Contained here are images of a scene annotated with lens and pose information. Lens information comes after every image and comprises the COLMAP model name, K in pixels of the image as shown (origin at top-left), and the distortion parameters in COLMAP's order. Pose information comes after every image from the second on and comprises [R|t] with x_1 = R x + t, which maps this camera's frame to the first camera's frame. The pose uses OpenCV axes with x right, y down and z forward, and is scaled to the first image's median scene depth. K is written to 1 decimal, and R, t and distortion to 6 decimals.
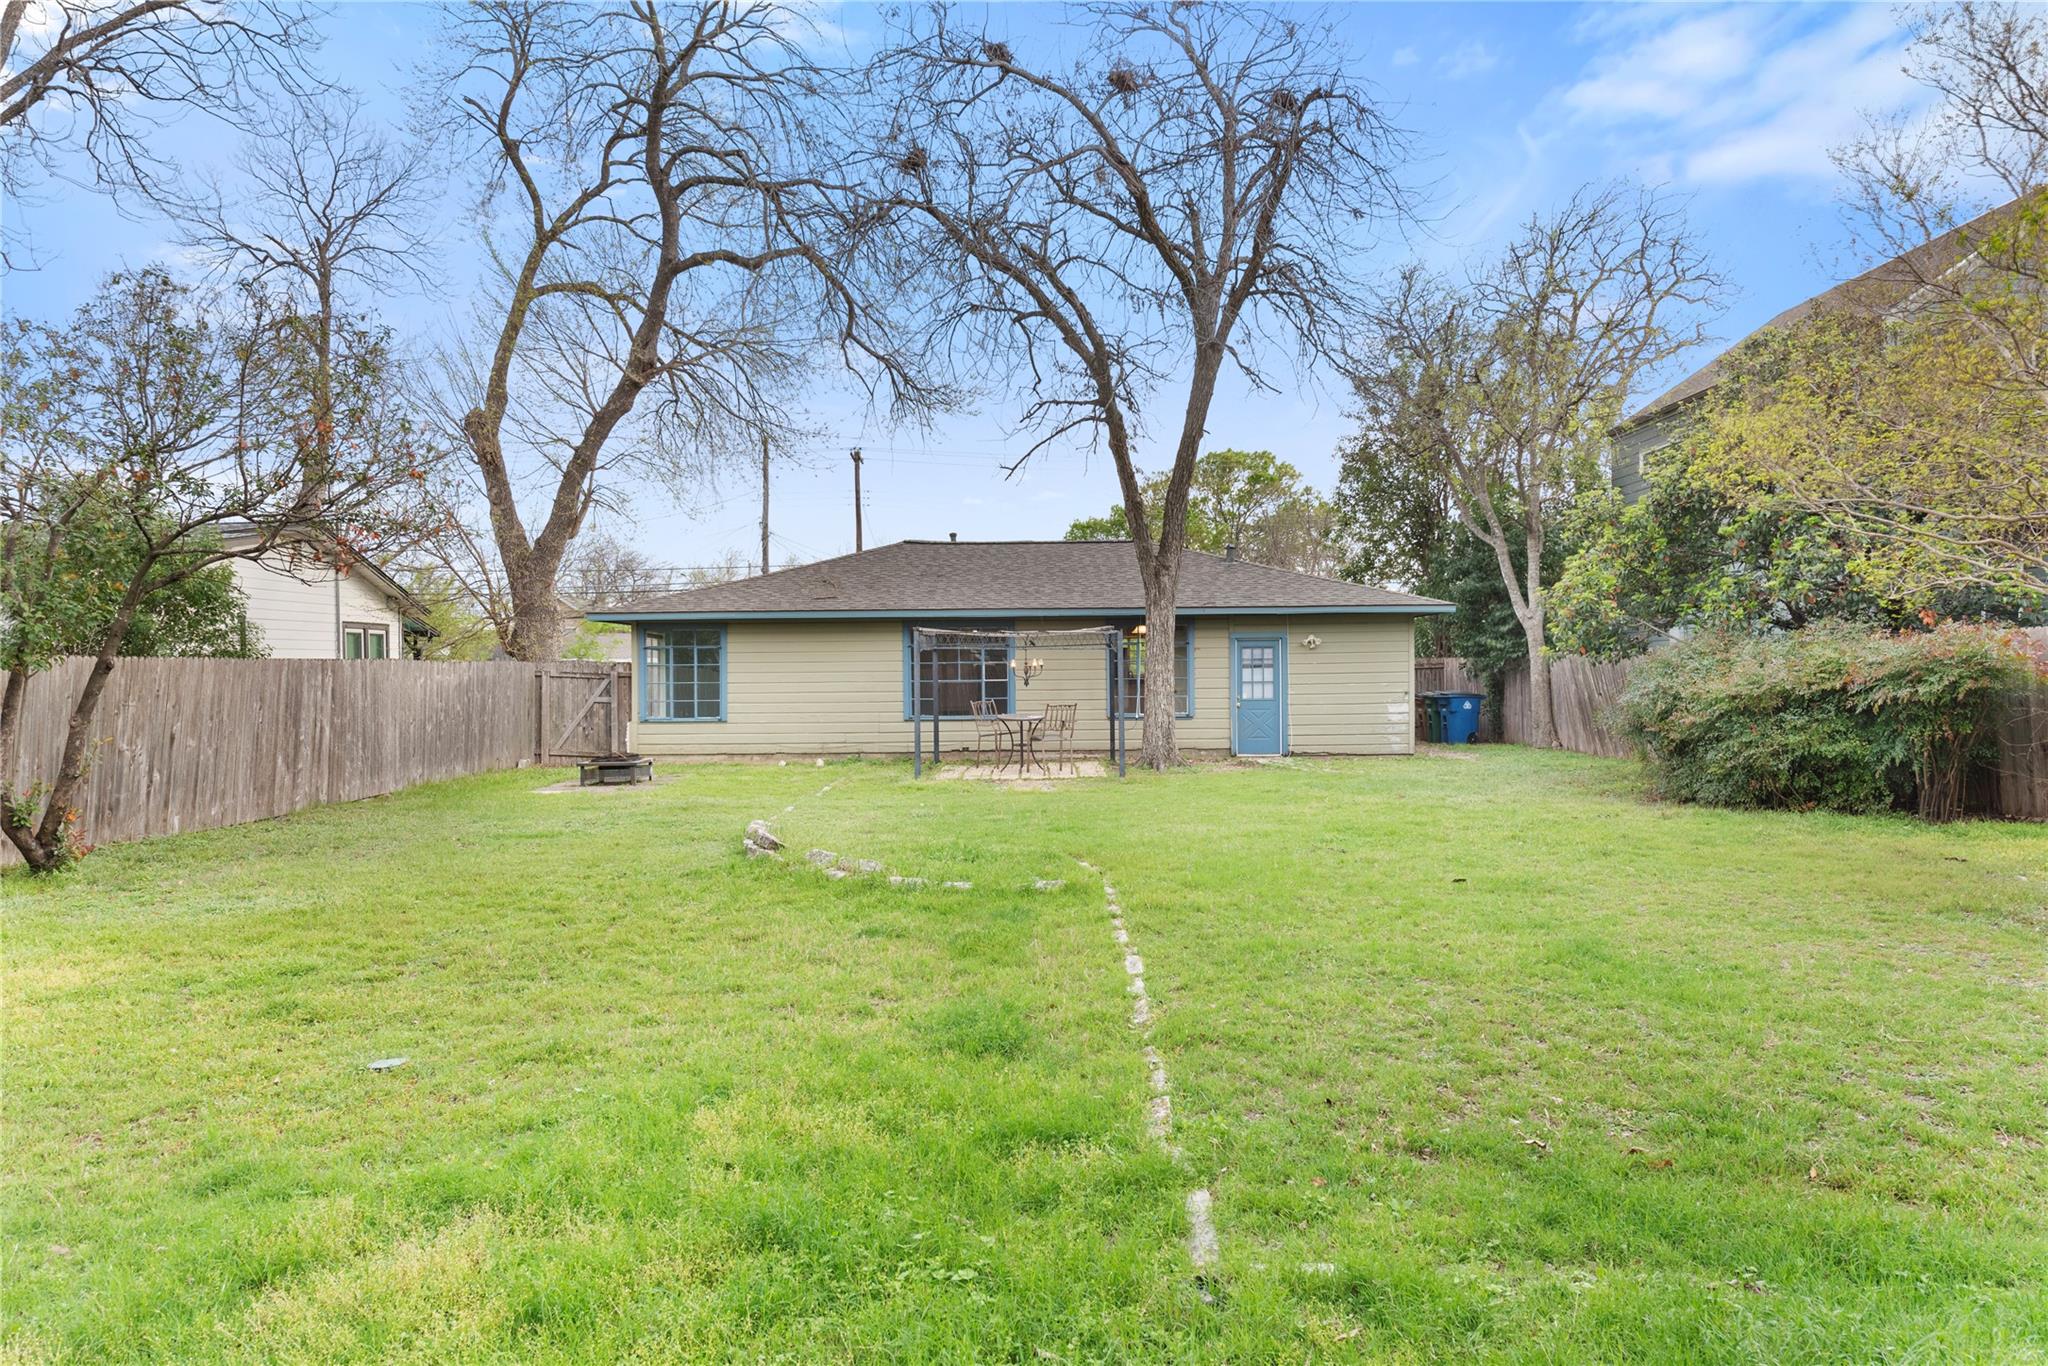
lens RADIAL K [[1424.5, 0, 1021.9], [0, 1424.5, 679.7], [0, 0, 1]] dist [0.004037, 0.000517]
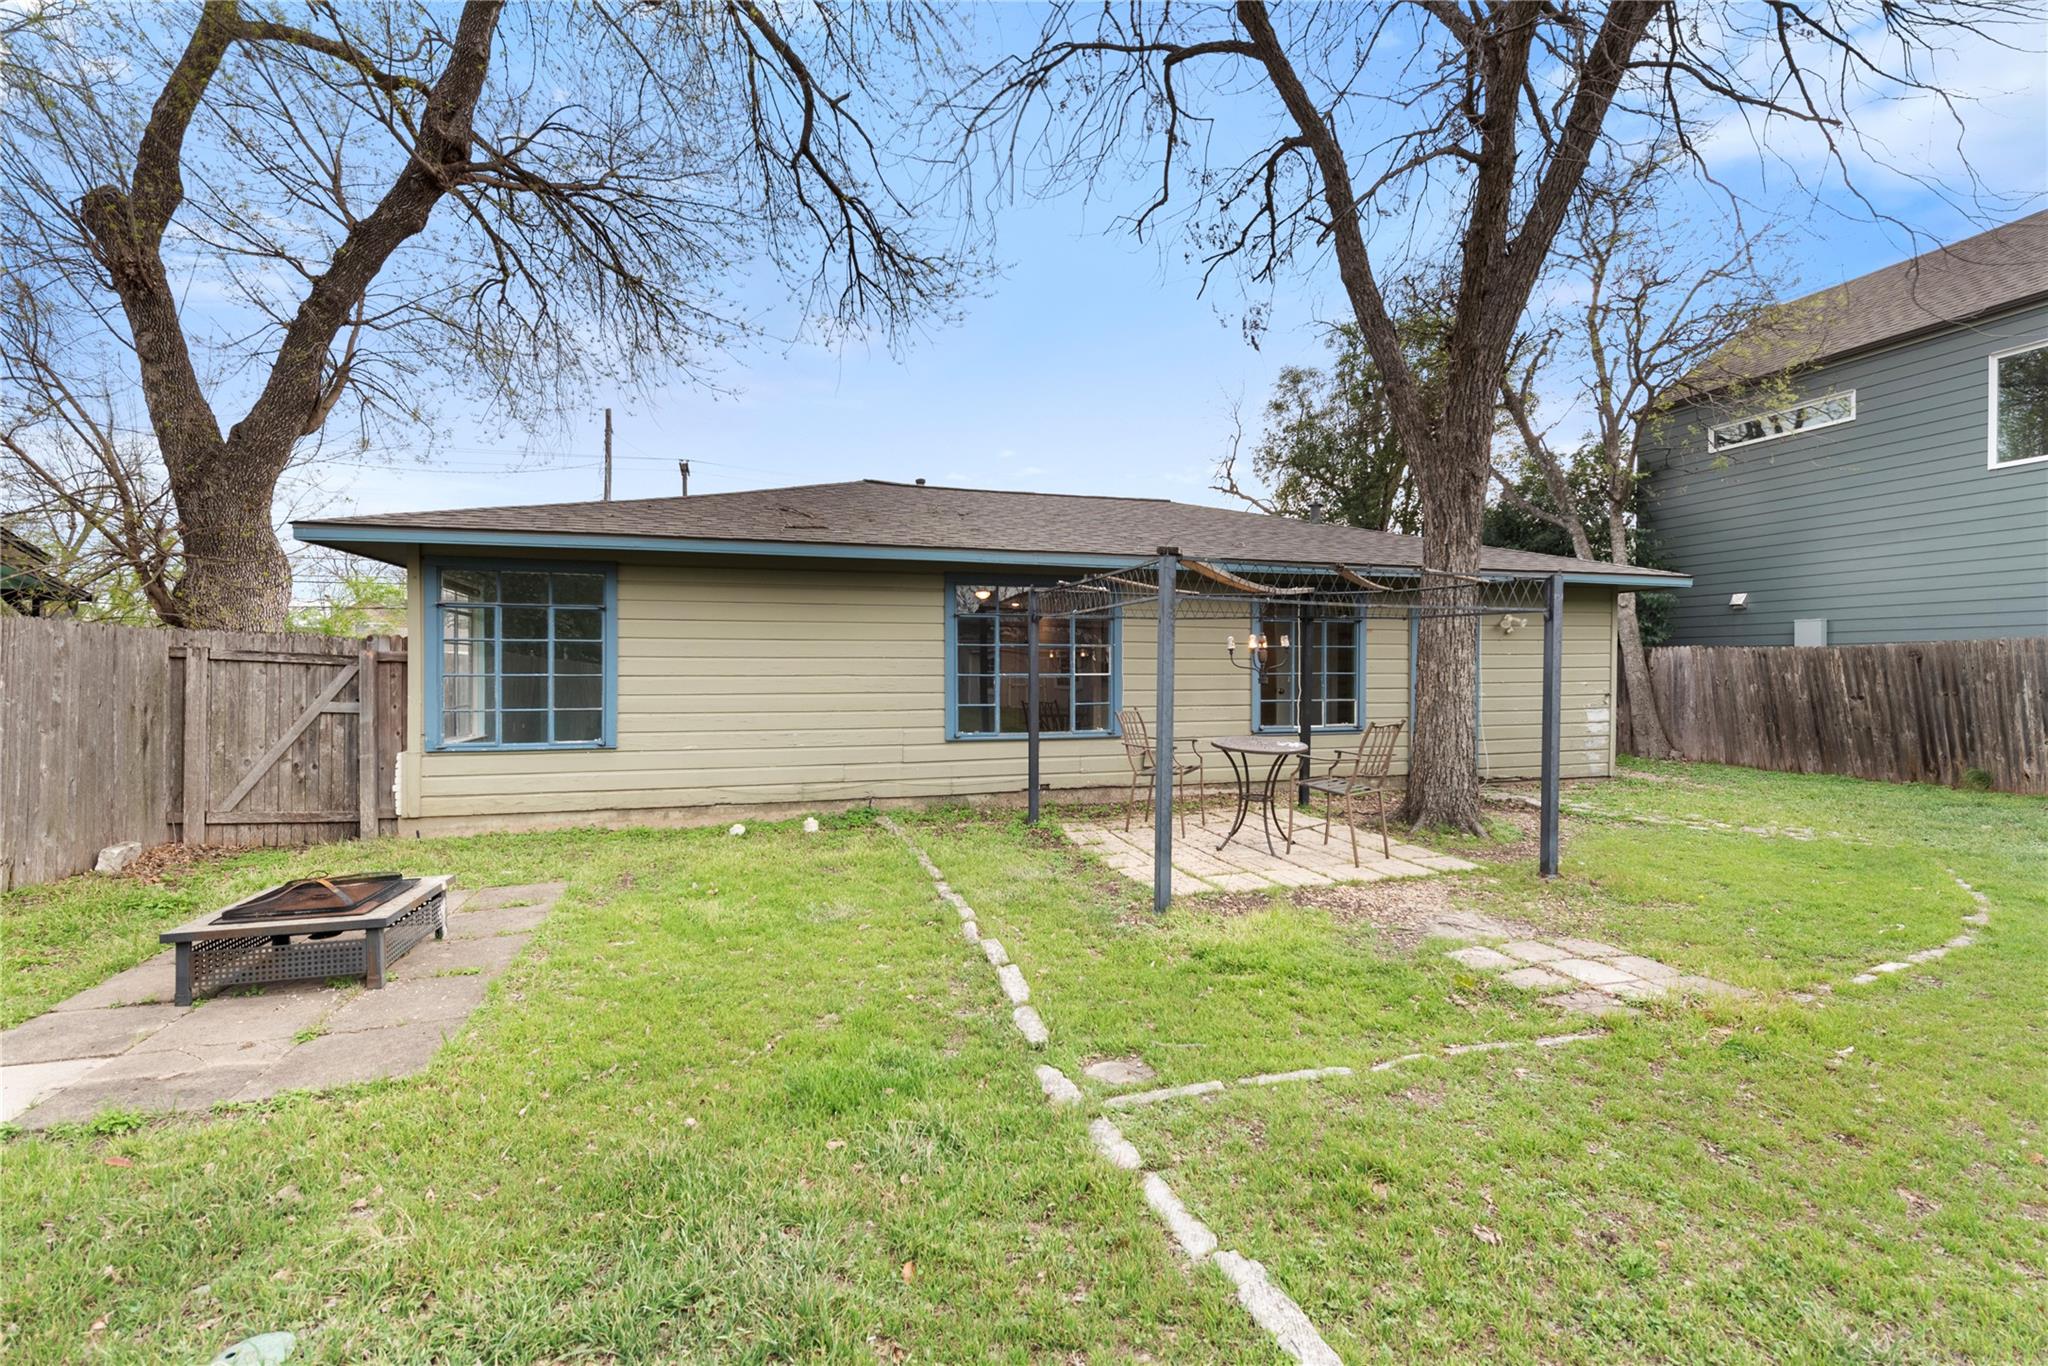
lens RADIAL K [[890.2, 0, 1031.6], [0, 890.2, 677.3], [0, 0, 1]] dist [0.004522, -0.001602]
pose [[0.954196, 0.006305, 0.299115, -0.157444], [-0.006431, 0.999979, -0.000564, 0.002097], [-0.299112, -0.001386, 0.954217, 0.631806]]
